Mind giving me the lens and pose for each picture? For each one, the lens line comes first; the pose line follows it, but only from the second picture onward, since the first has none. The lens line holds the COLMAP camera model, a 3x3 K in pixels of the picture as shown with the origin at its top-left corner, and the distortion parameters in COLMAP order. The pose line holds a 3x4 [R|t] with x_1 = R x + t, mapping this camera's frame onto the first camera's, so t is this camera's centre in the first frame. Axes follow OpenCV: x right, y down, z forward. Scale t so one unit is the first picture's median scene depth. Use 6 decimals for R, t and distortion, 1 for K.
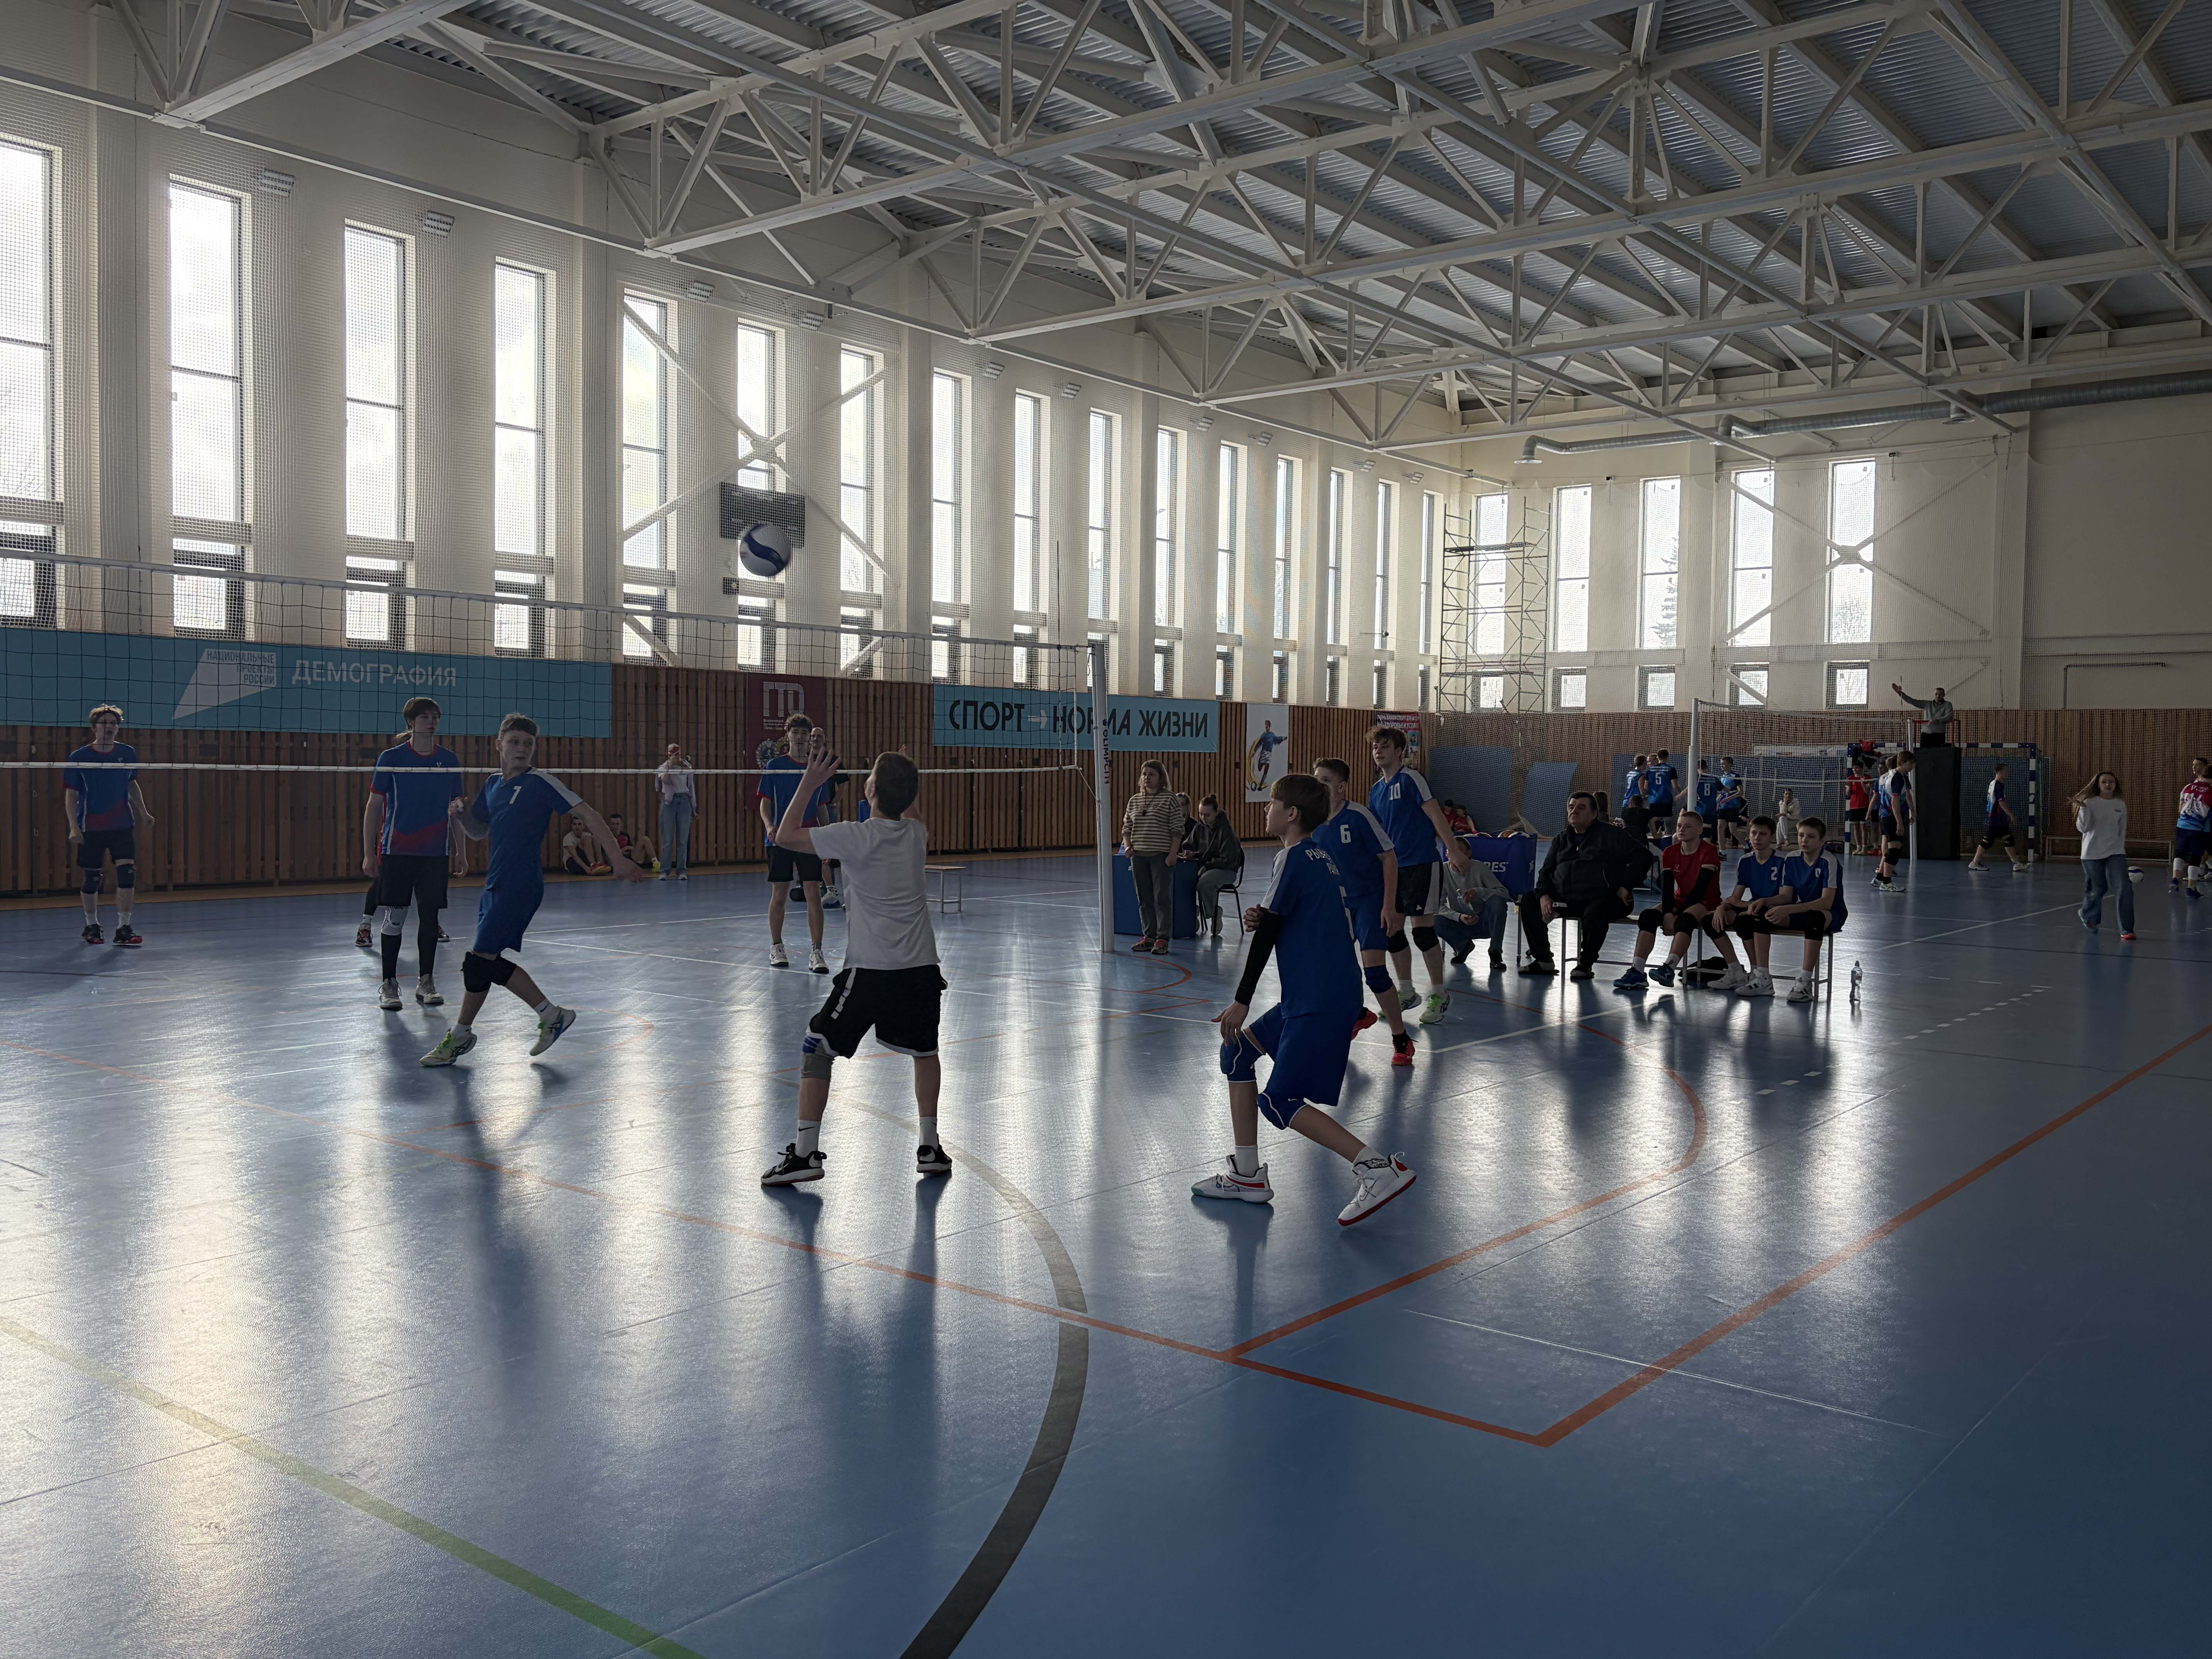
lens RADIAL K [[1858.8, 0, 1105.0], [0, 1858.8, 818.9], [0, 0, 1]] dist [0.072672, -0.061197]
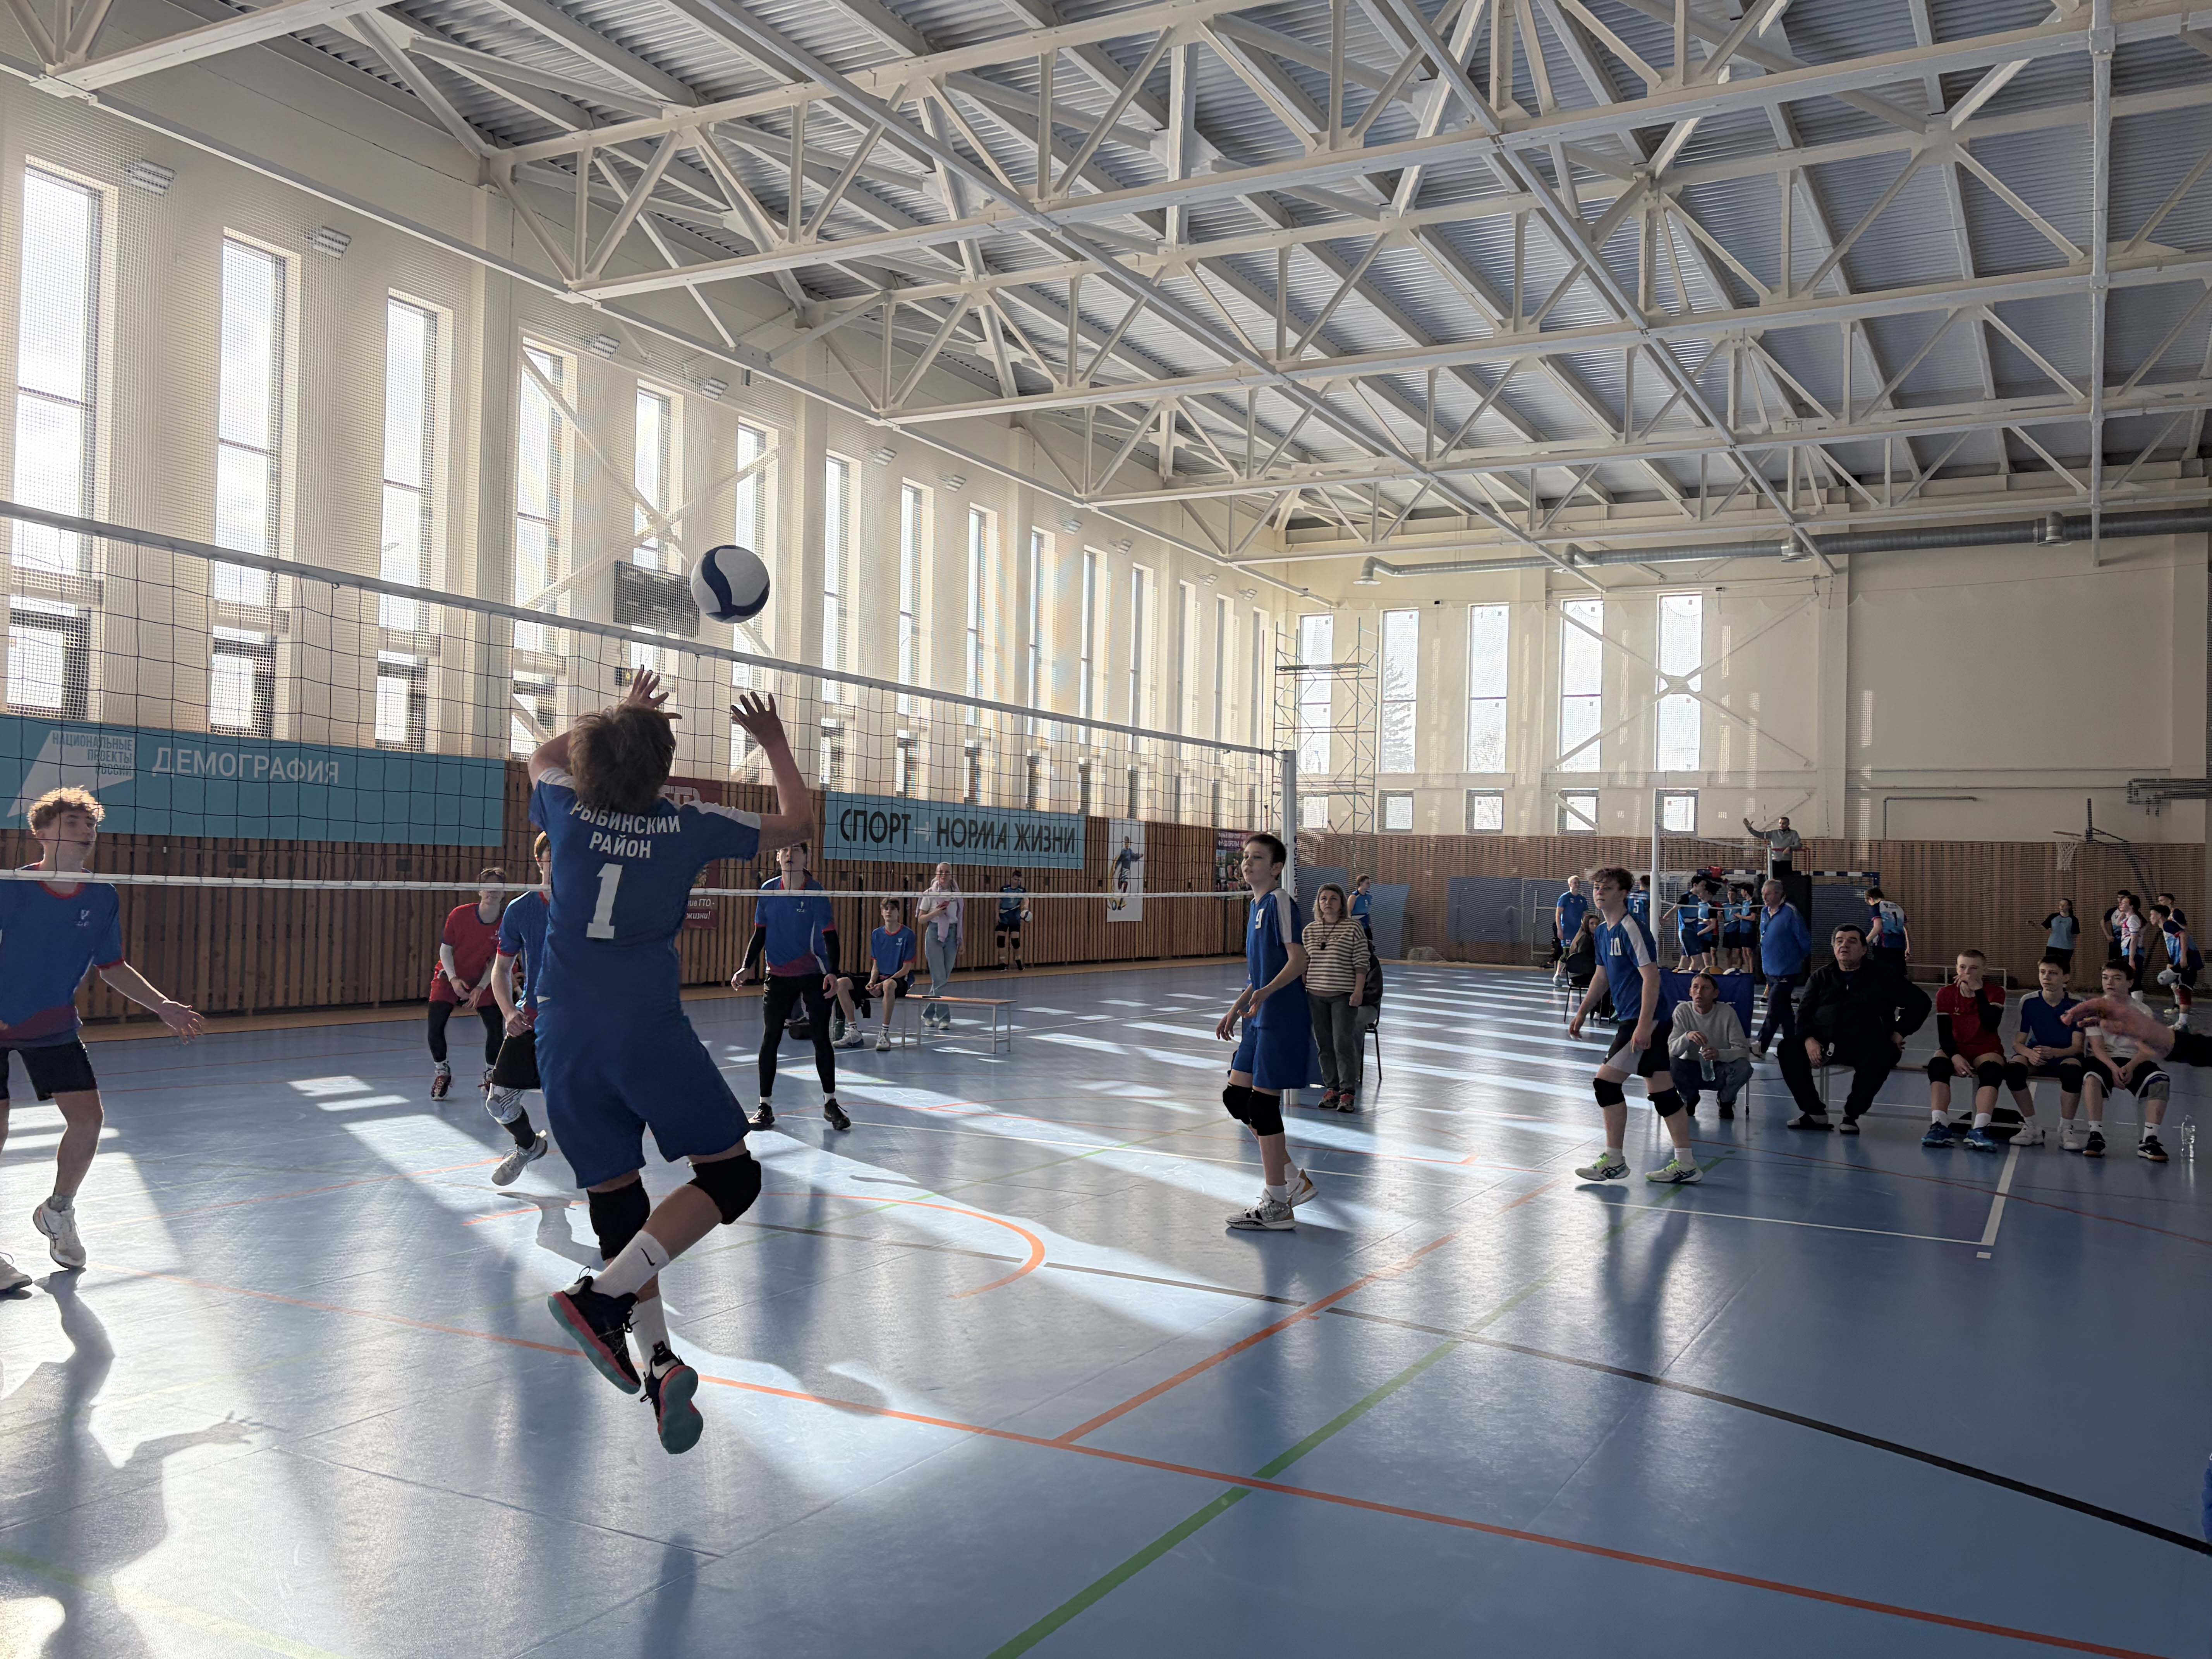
lens RADIAL K [[1858.8, 0, 1112.6], [0, 1858.8, 829.3], [0, 0, 1]] dist [0.072672, -0.061197]
pose [[0.980908, 0.016205, 0.193798, -0.133663], [-0.005065, 0.998313, -0.057841, -0.002156], [-0.194409, 0.055756, 0.979335, 0.085262]]
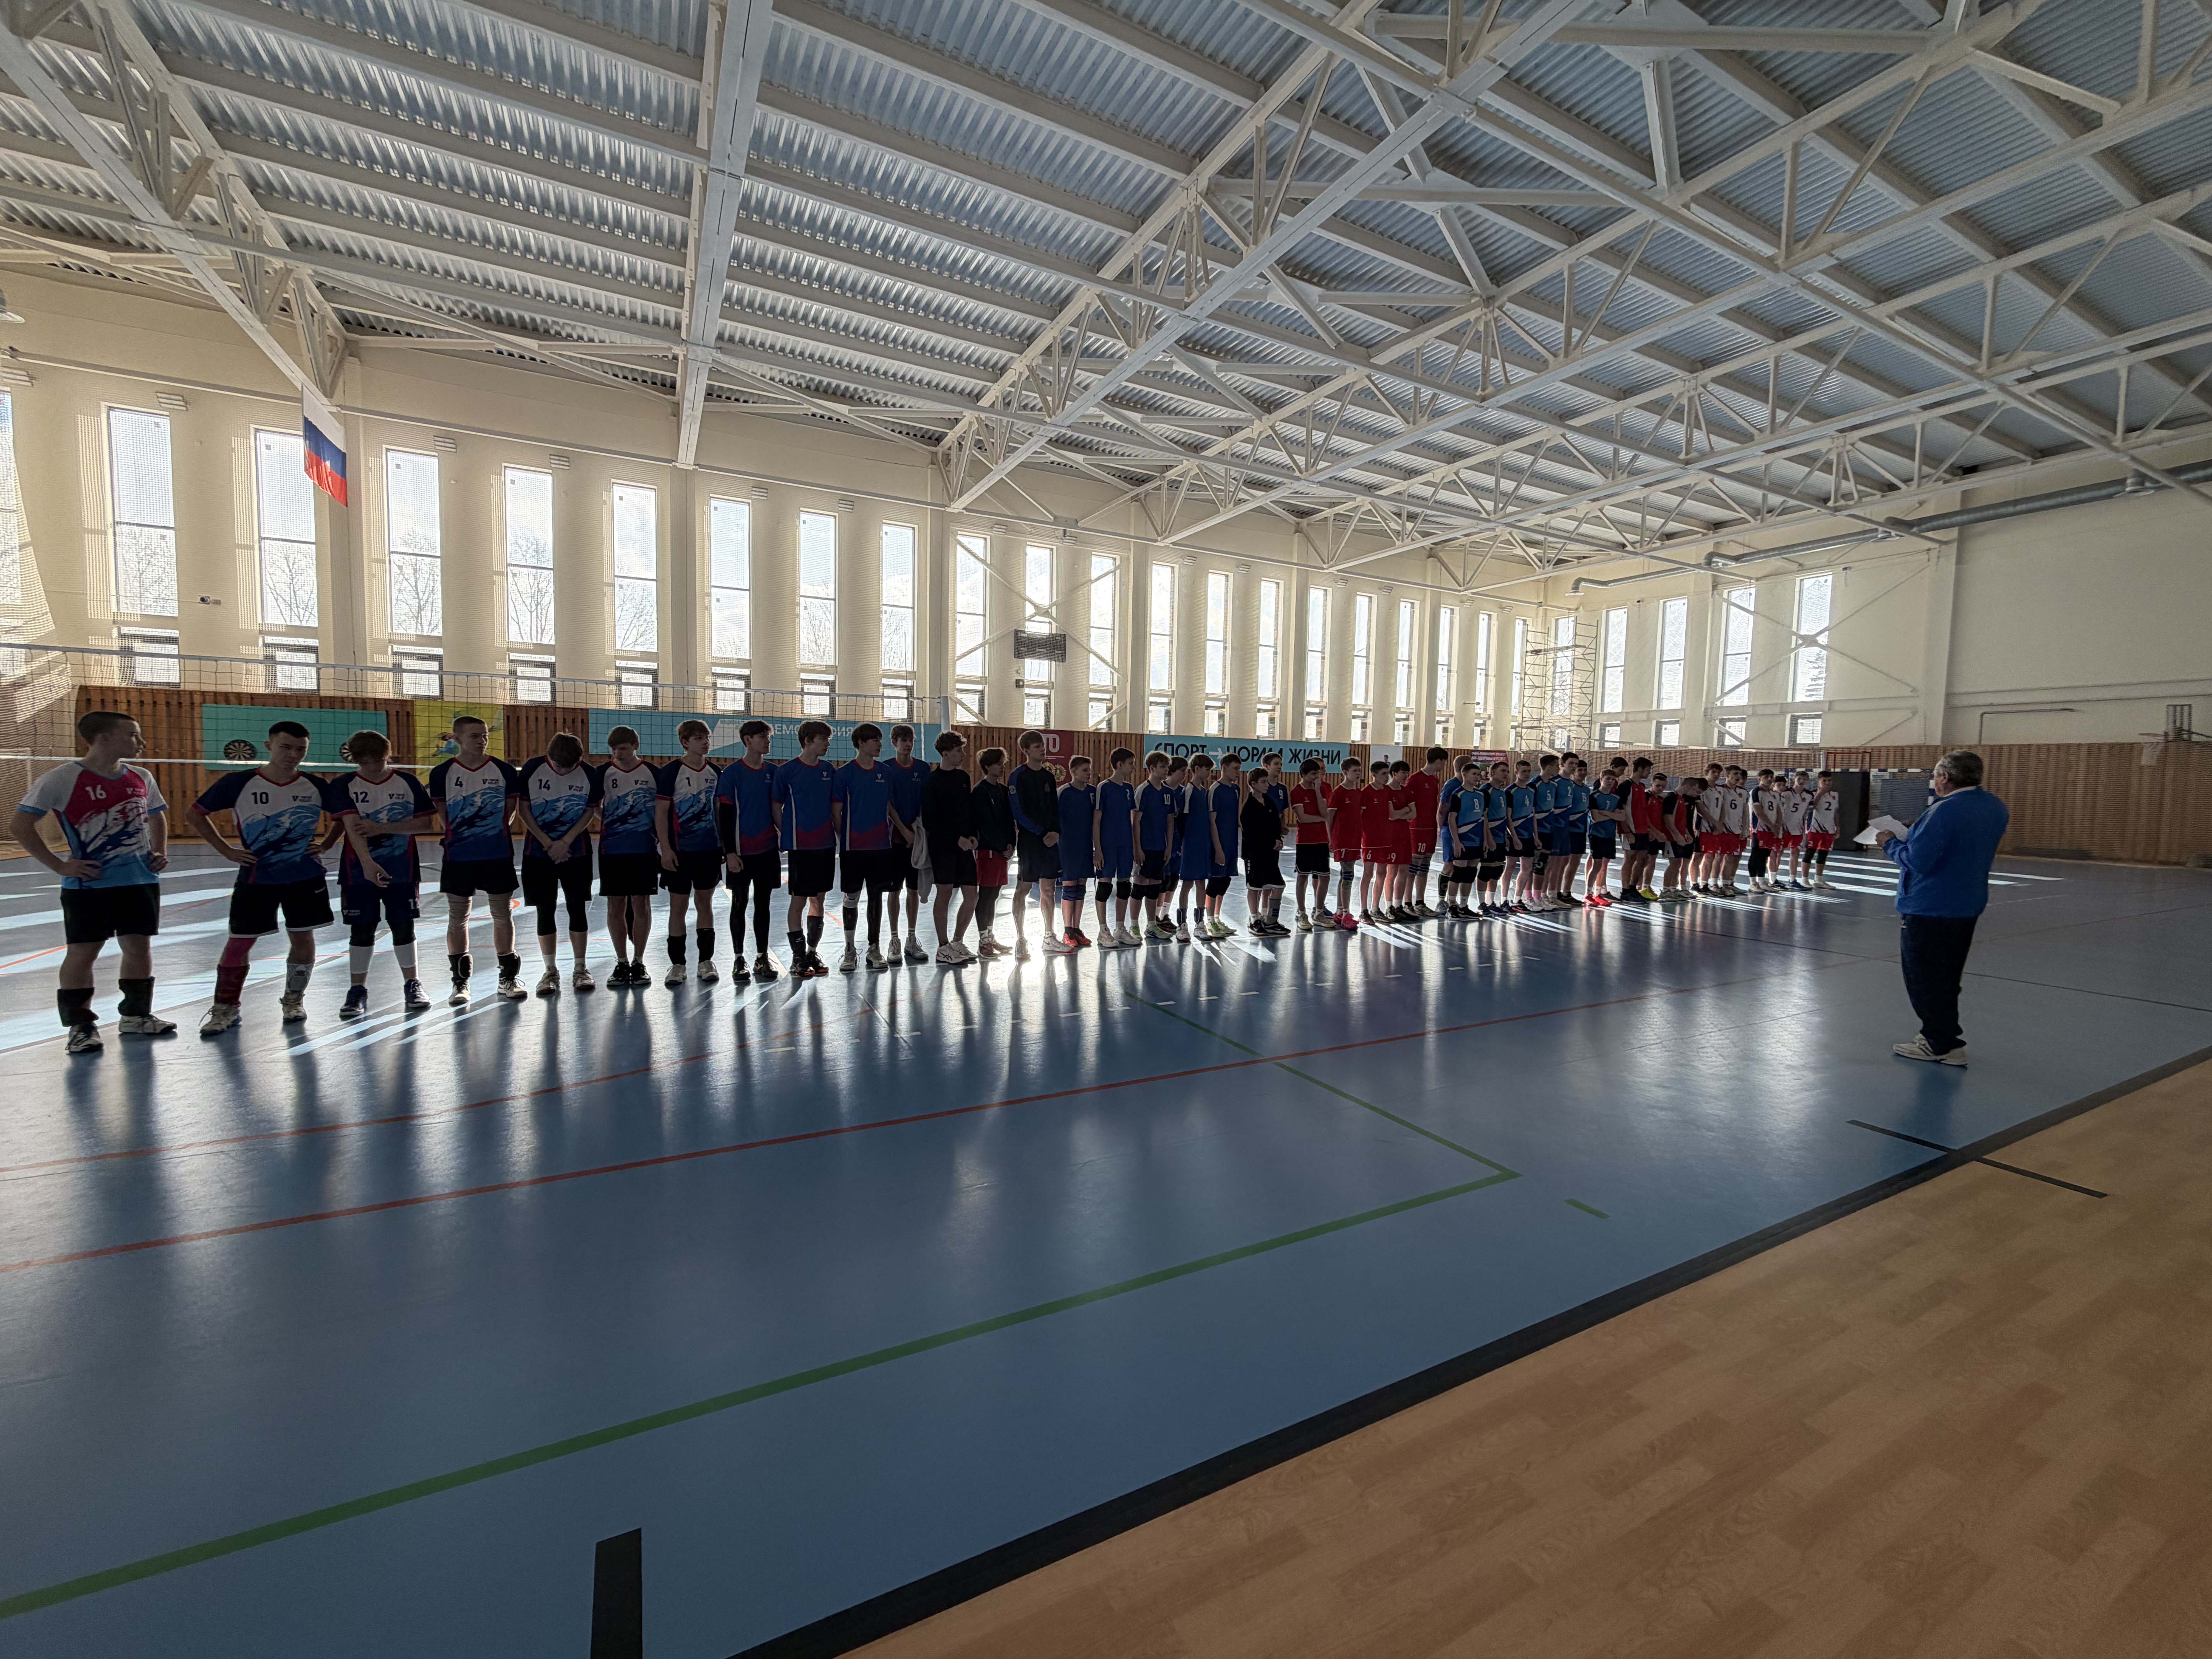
lens RADIAL K [[895.4, 0, 1088.5], [0, 895.4, 832.3], [0, 0, 1]] dist [0.002632, -0.001631]
pose [[0.914474, 0.029028, -0.403602, 0.221947], [-0.020505, 0.999466, 0.025425, 0.002808], [0.404124, -0.014974, 0.914582, 0.174756]]
